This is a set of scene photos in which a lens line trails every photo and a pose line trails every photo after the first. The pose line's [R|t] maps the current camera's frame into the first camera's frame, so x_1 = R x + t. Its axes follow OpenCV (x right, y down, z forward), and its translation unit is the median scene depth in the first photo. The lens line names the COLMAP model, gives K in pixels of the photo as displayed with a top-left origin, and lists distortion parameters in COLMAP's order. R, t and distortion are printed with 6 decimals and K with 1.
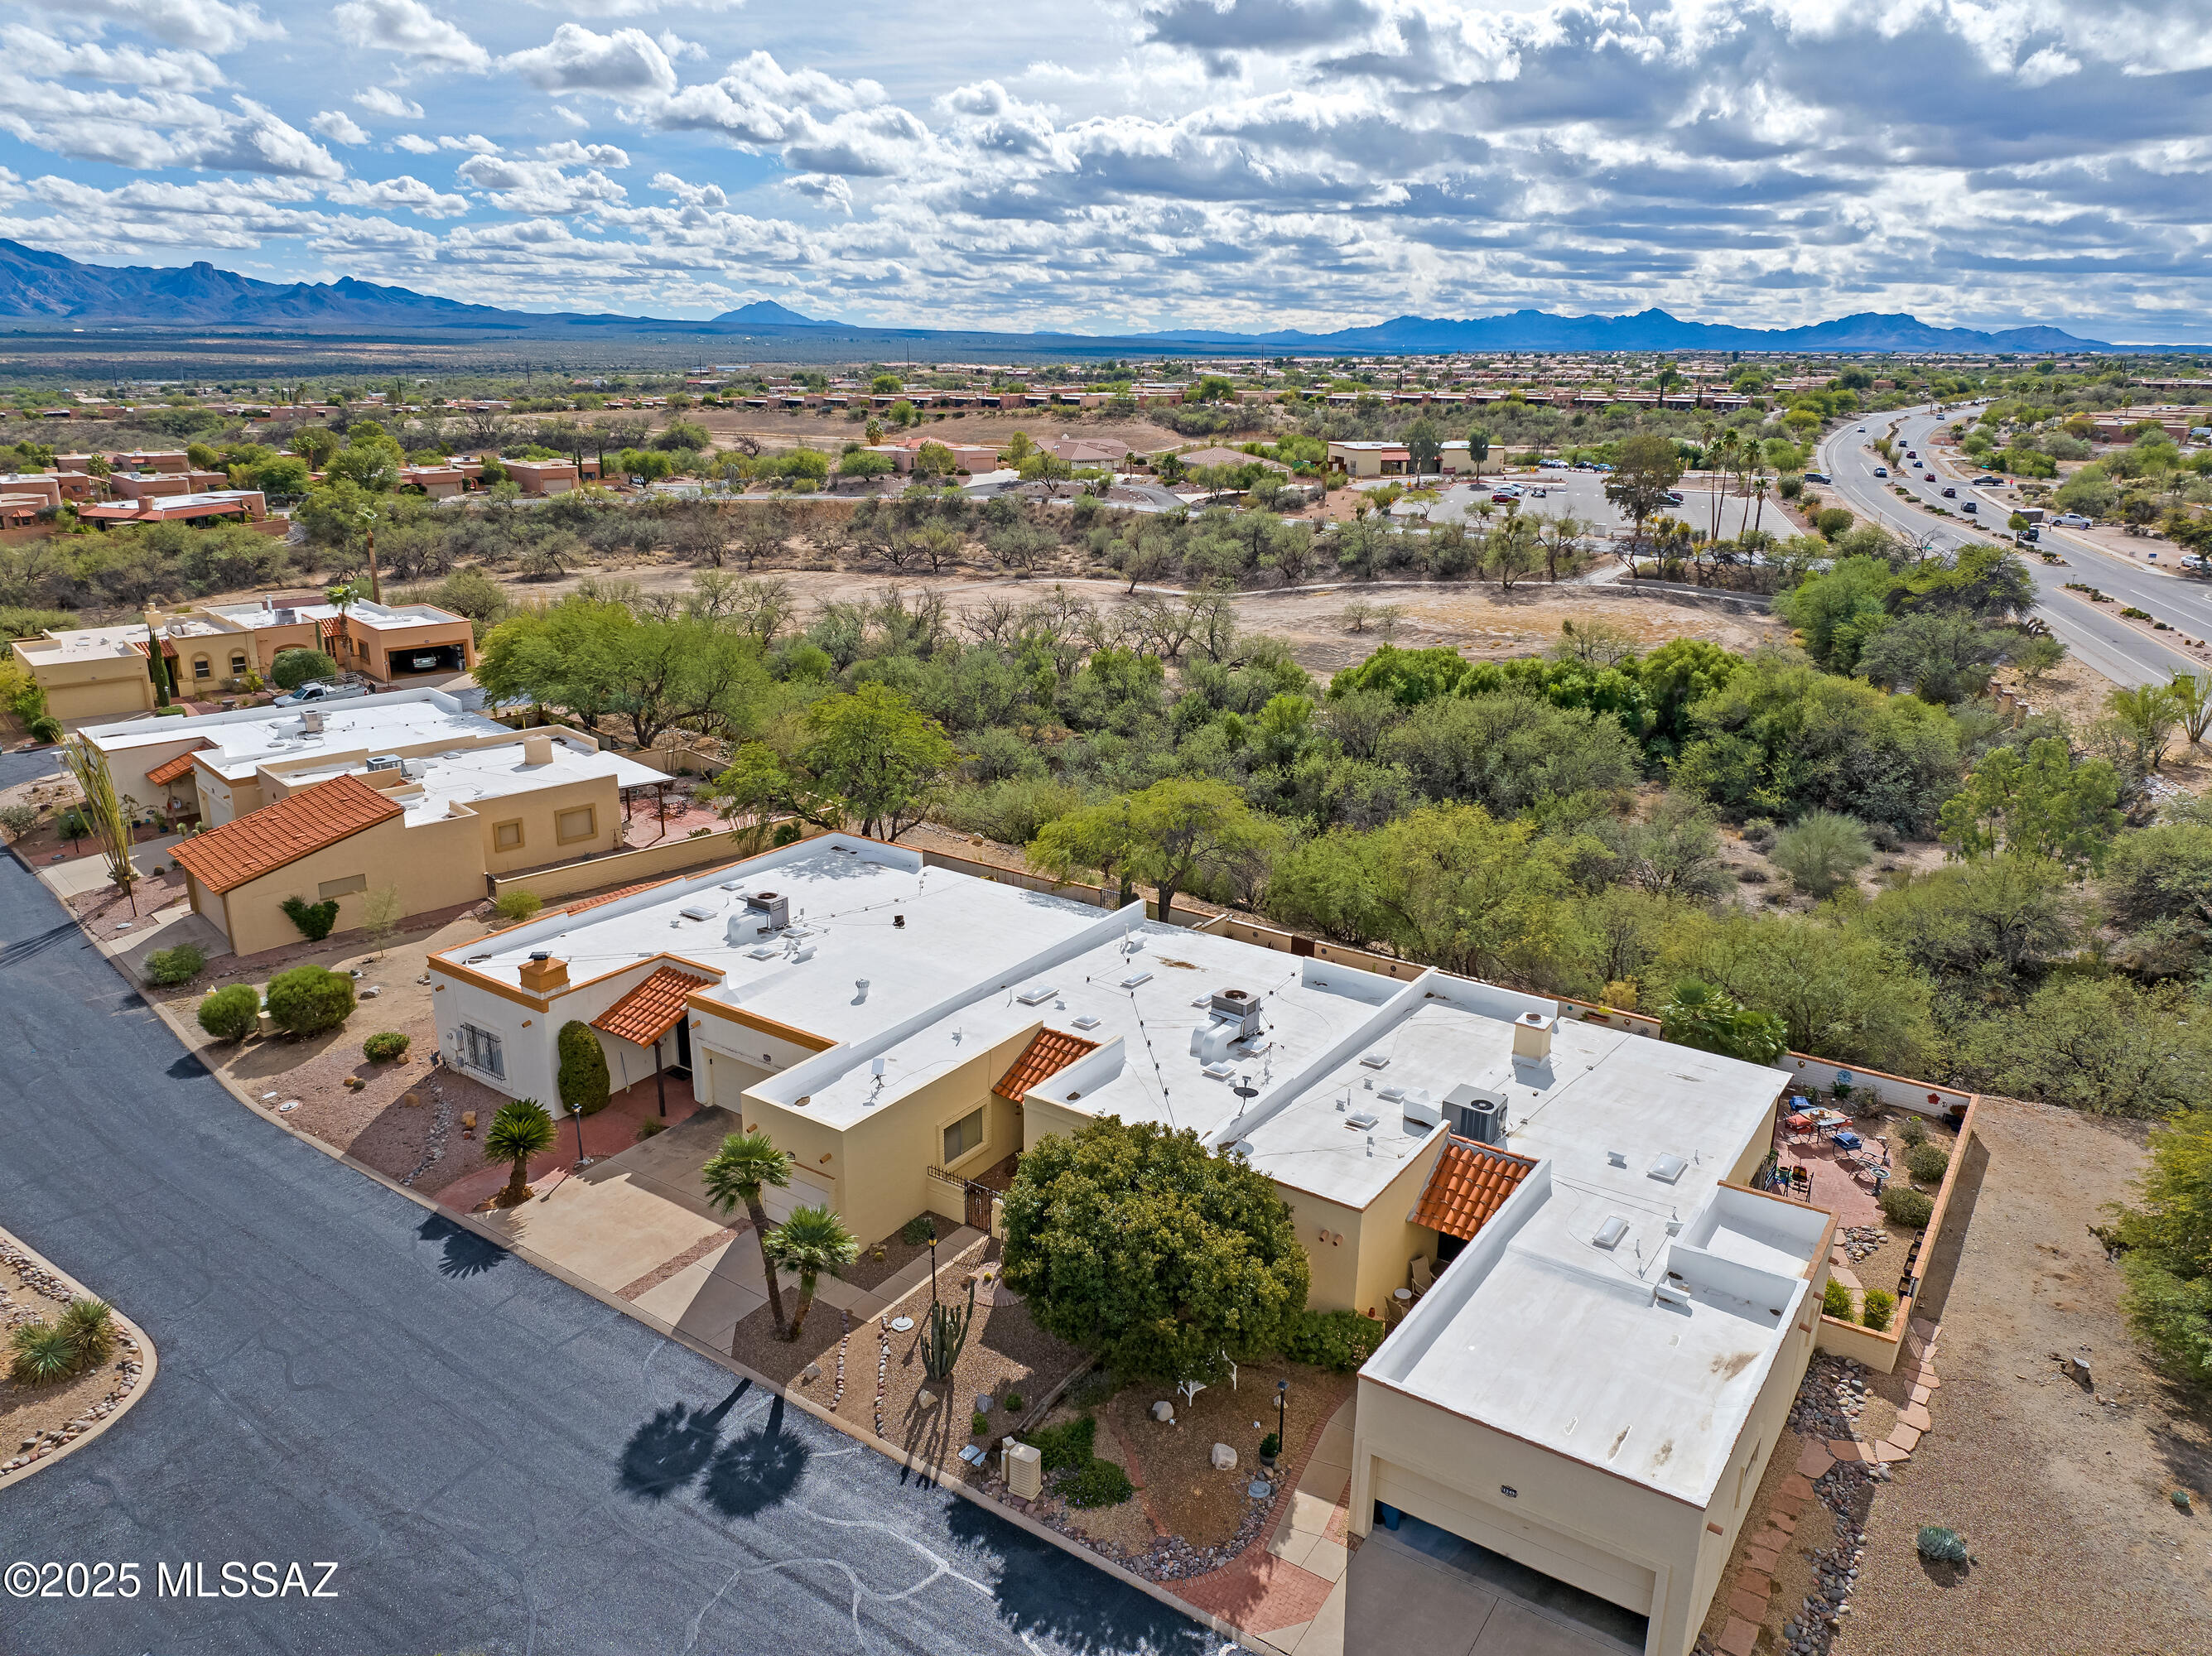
lens RADIAL K [[1544.4, 0, 1114.6], [0, 1544.4, 837.4], [0, 0, 1]] dist [-0.051130, 0.031497]
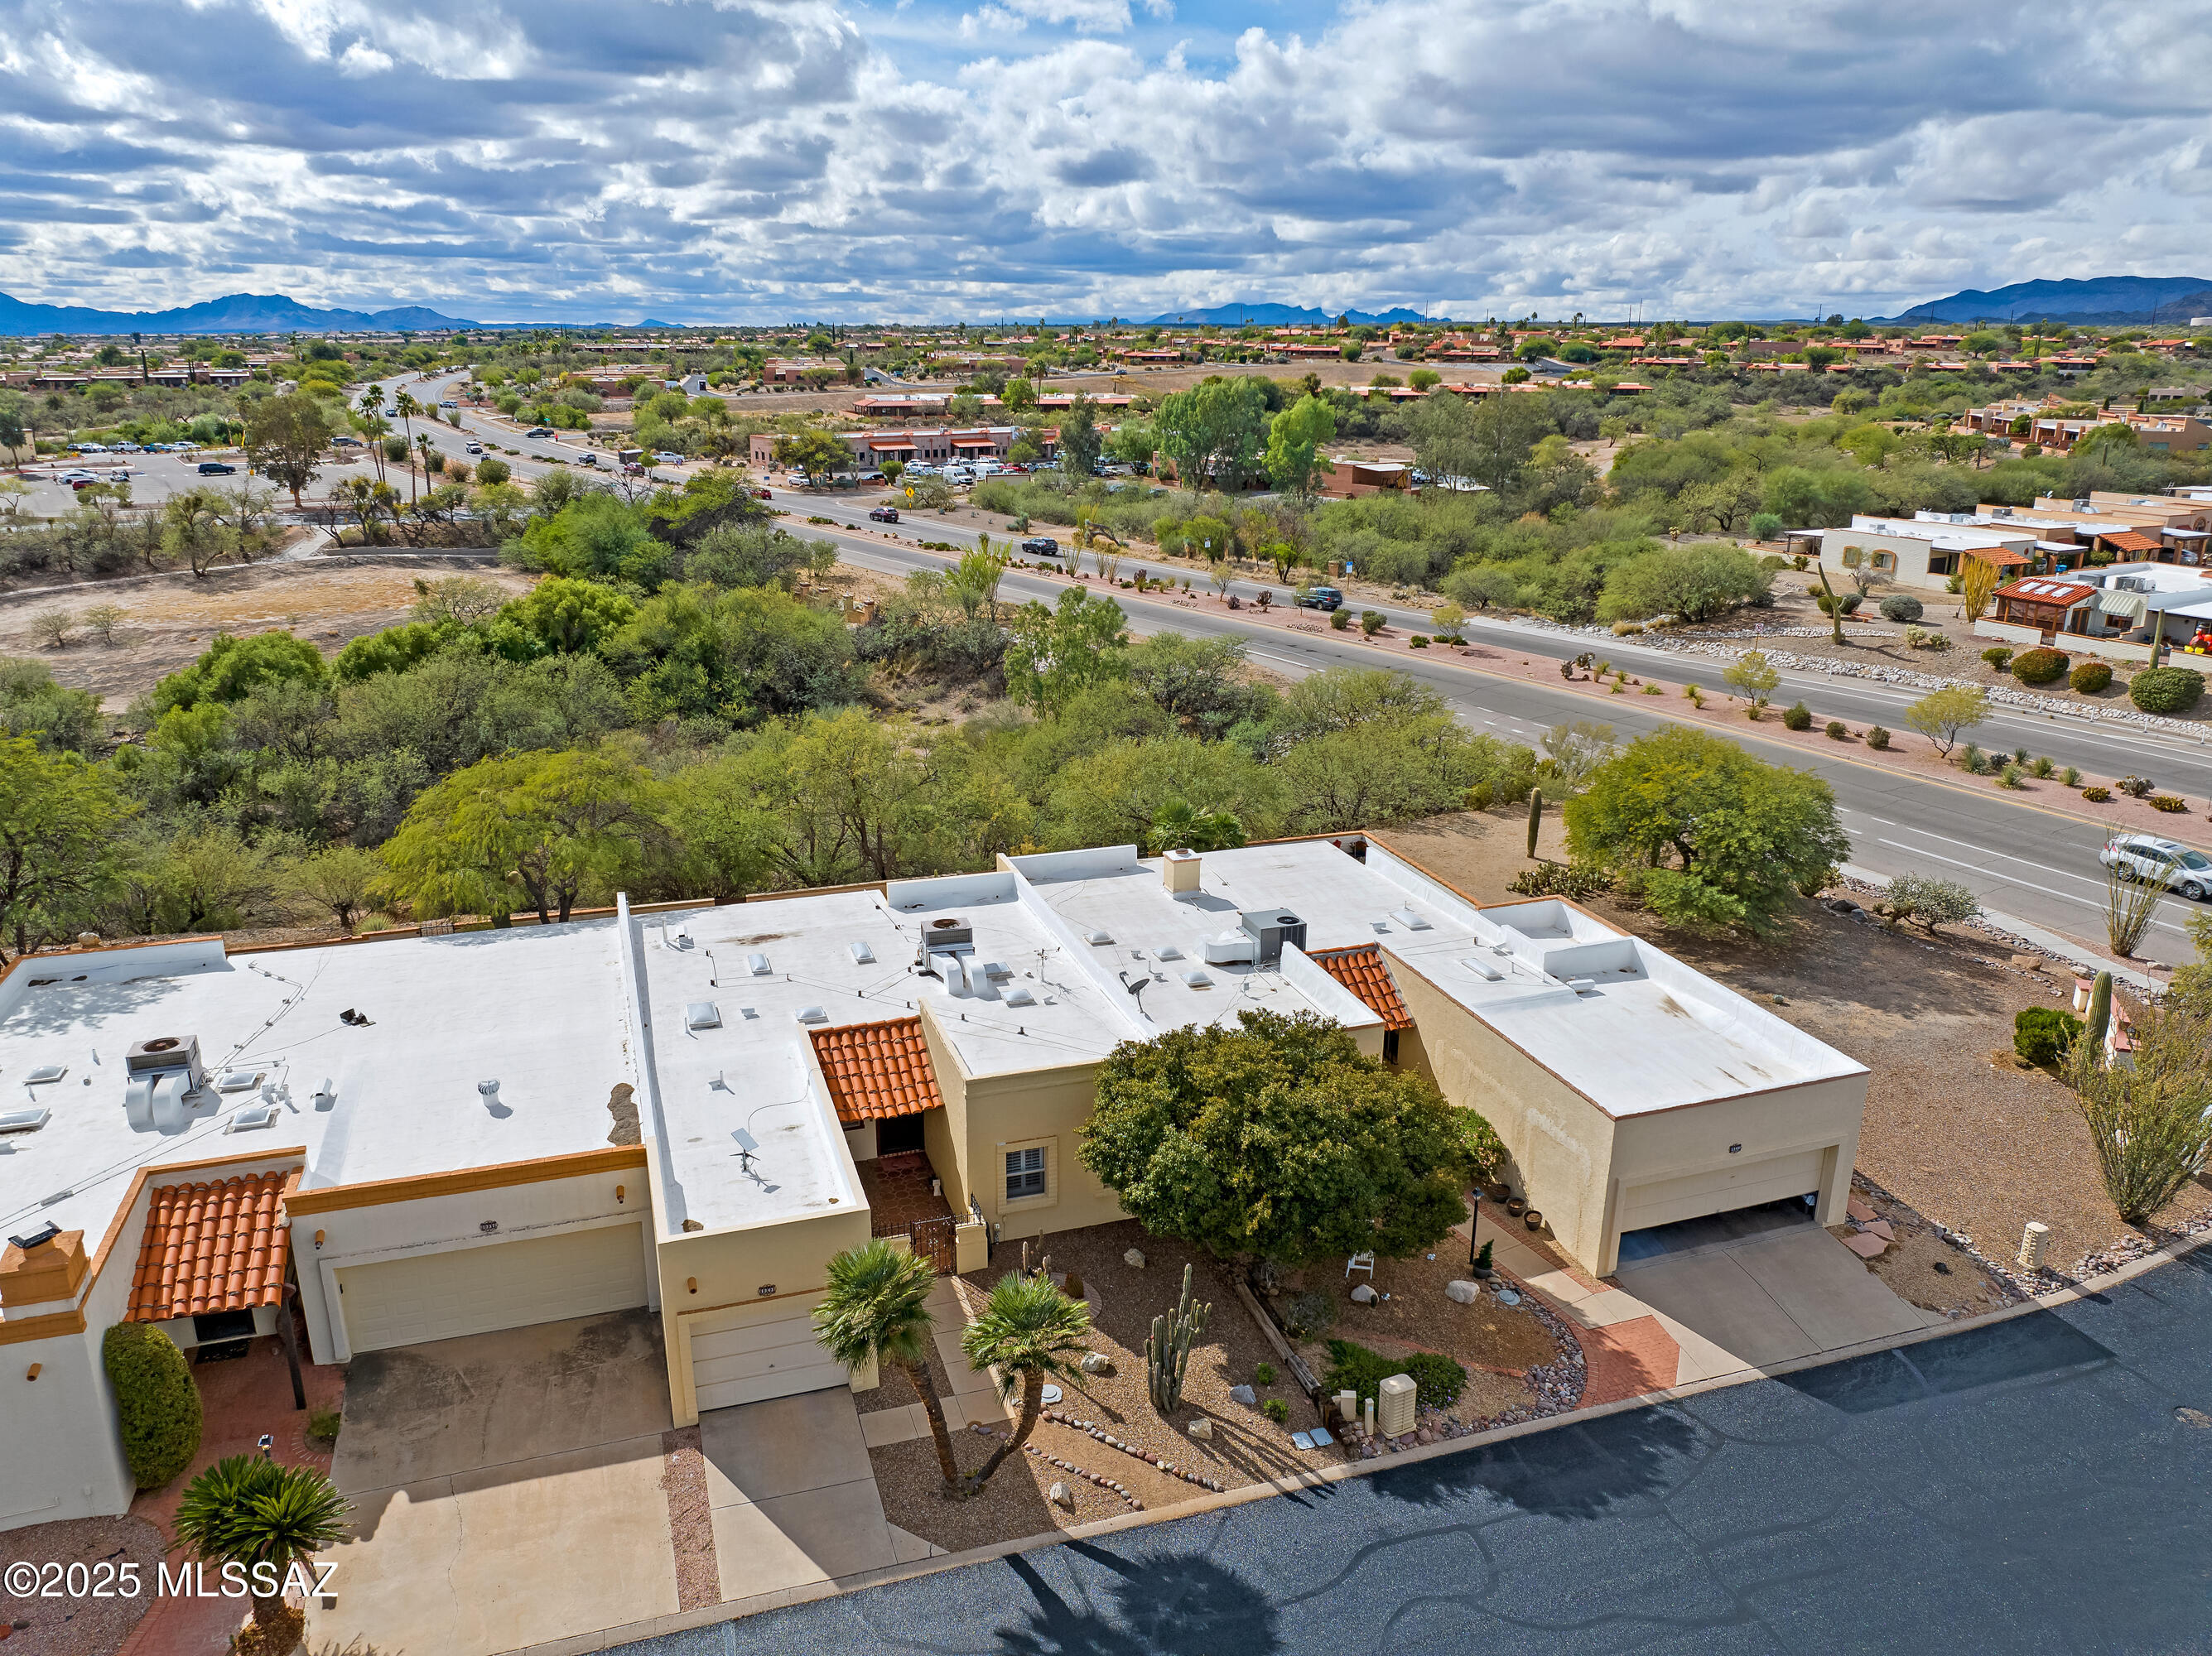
lens RADIAL K [[1554.2, 0, 1103.0], [0, 1554.2, 816.2], [0, 0, 1]] dist [-0.055836, 0.032124]
pose [[0.599432, -0.238020, 0.764217, -0.532009], [0.240133, 0.964261, 0.111970, -0.033241], [-0.763556, 0.116395, 0.635165, 0.380235]]
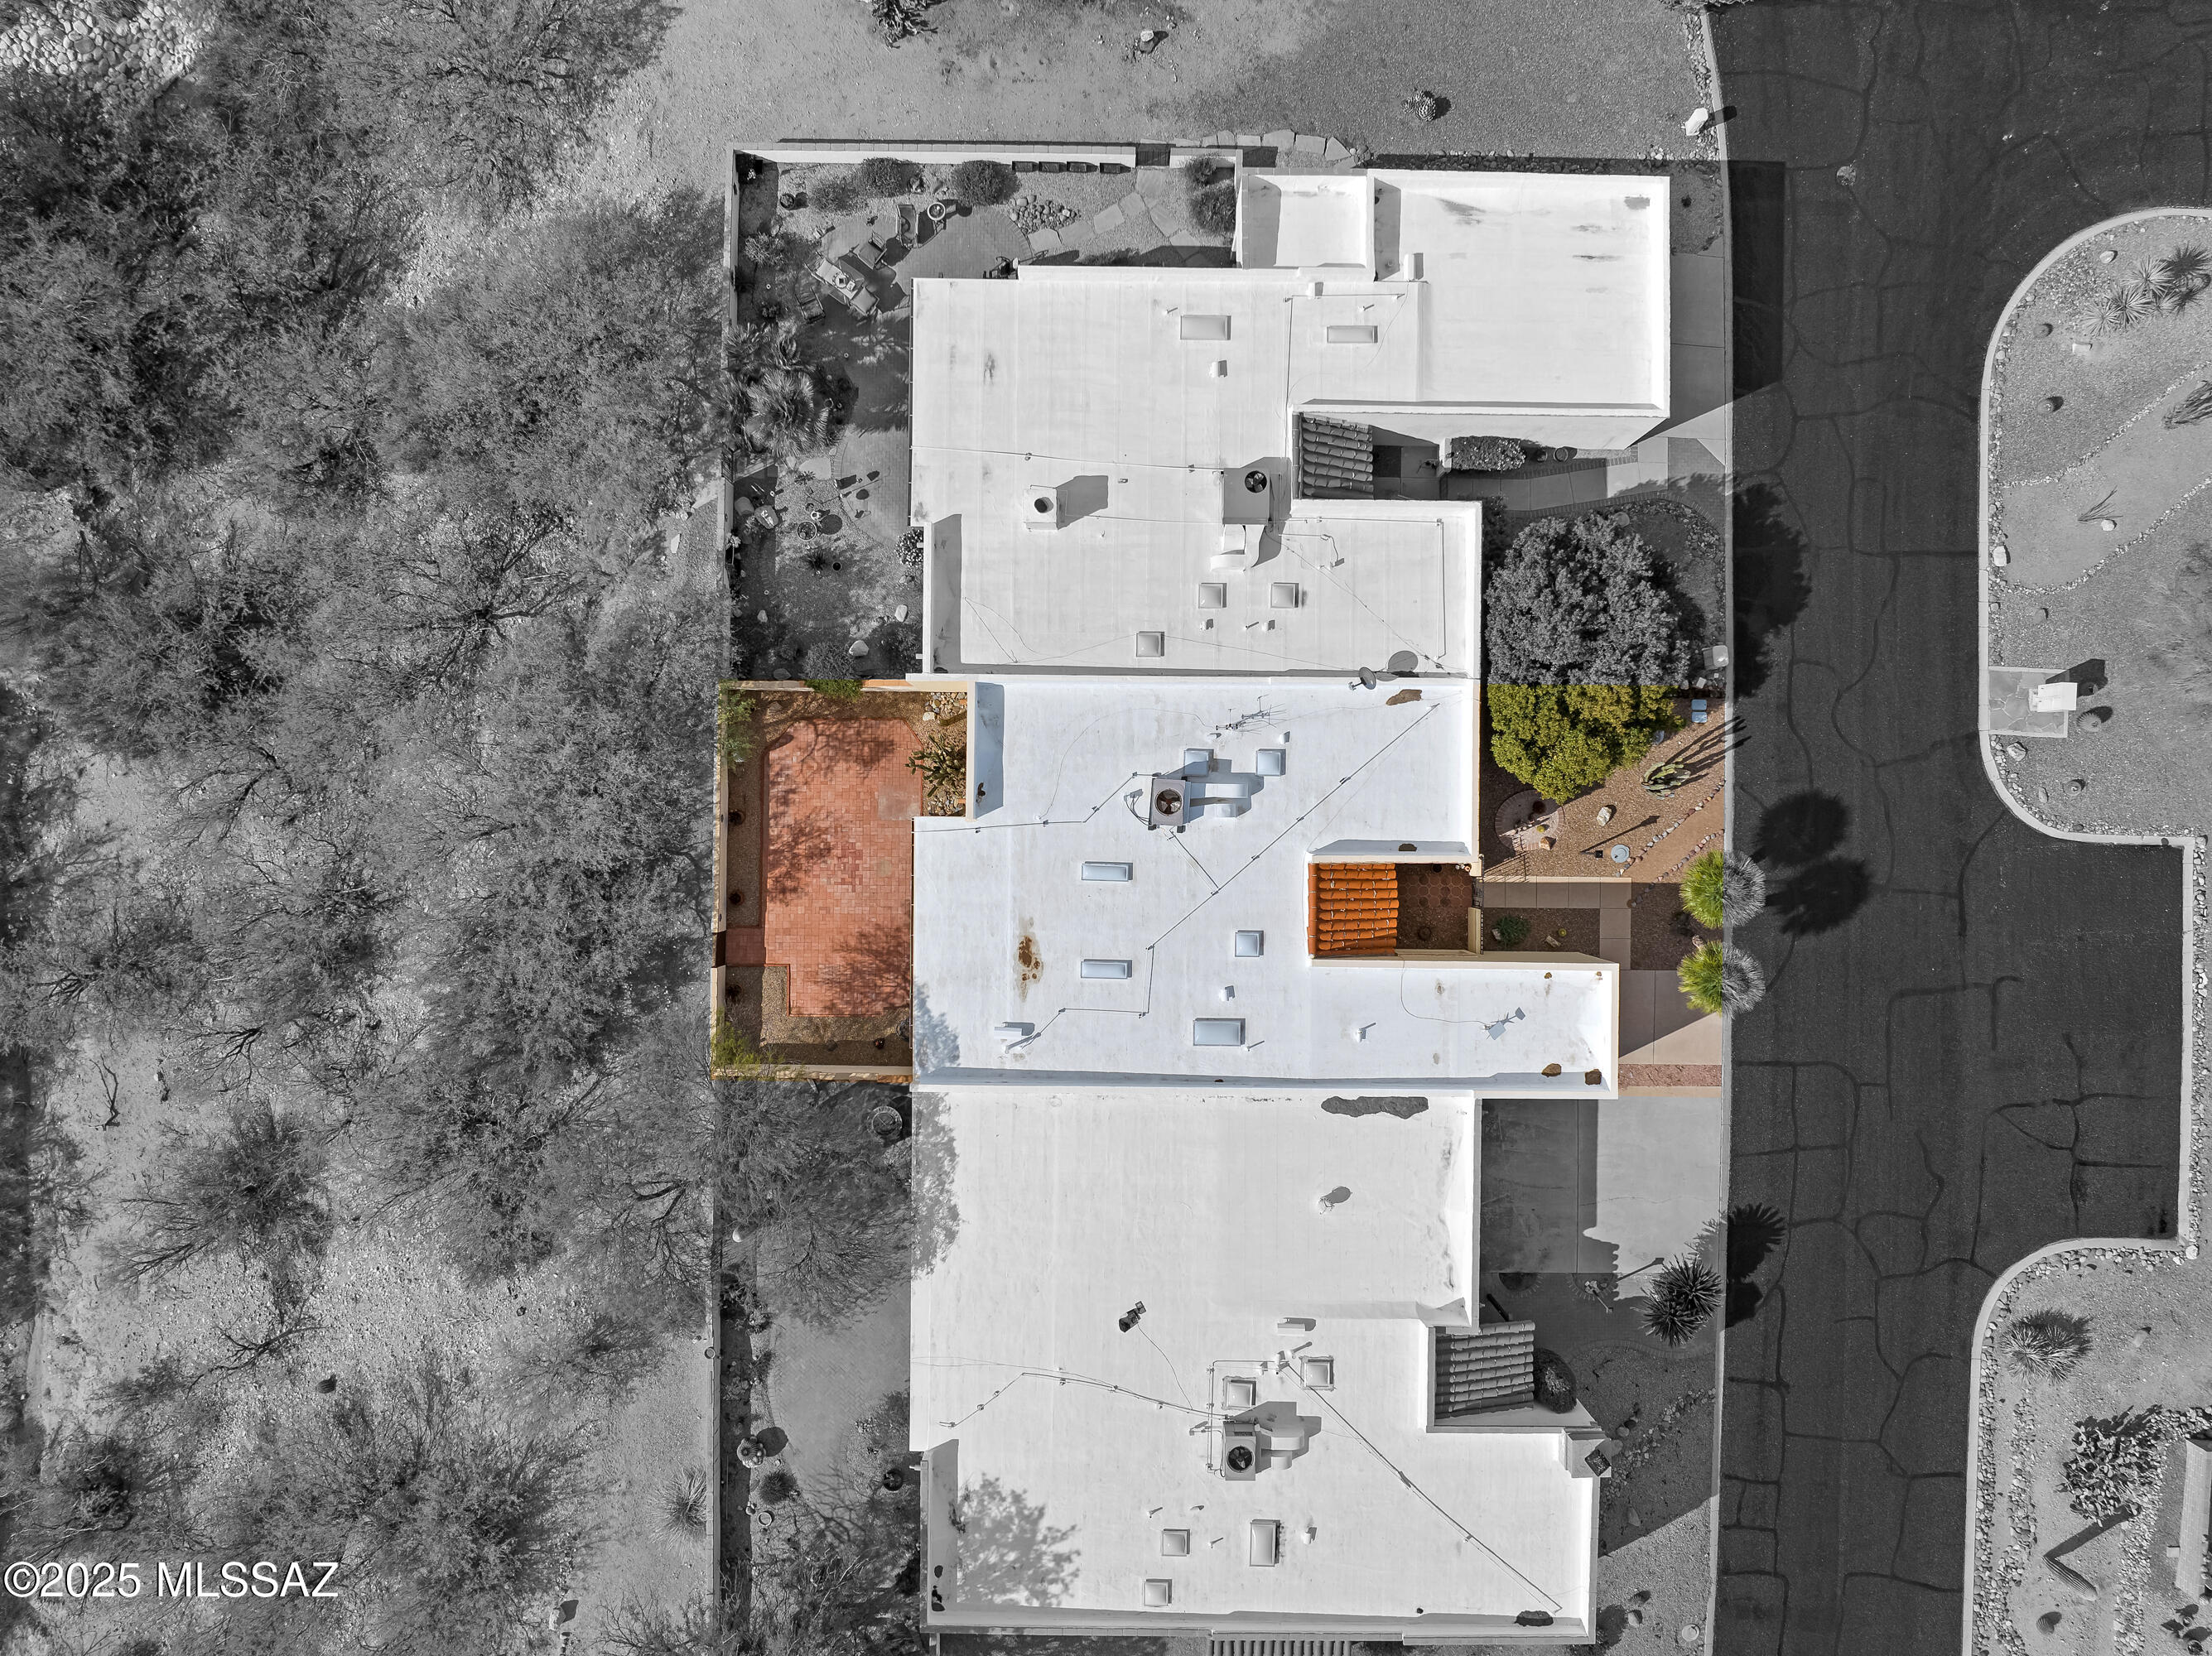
lens RADIAL K [[1544.4, 0, 1114.6], [0, 1544.4, 837.4], [0, 0, 1]] dist [-0.051130, 0.031497]
pose [[-0.558067, -0.829757, -0.008087, 0.088196], [0.248041, -0.176108, 0.952608, -0.782137], [-0.791857, 0.529613, 0.304094, 0.781366]]
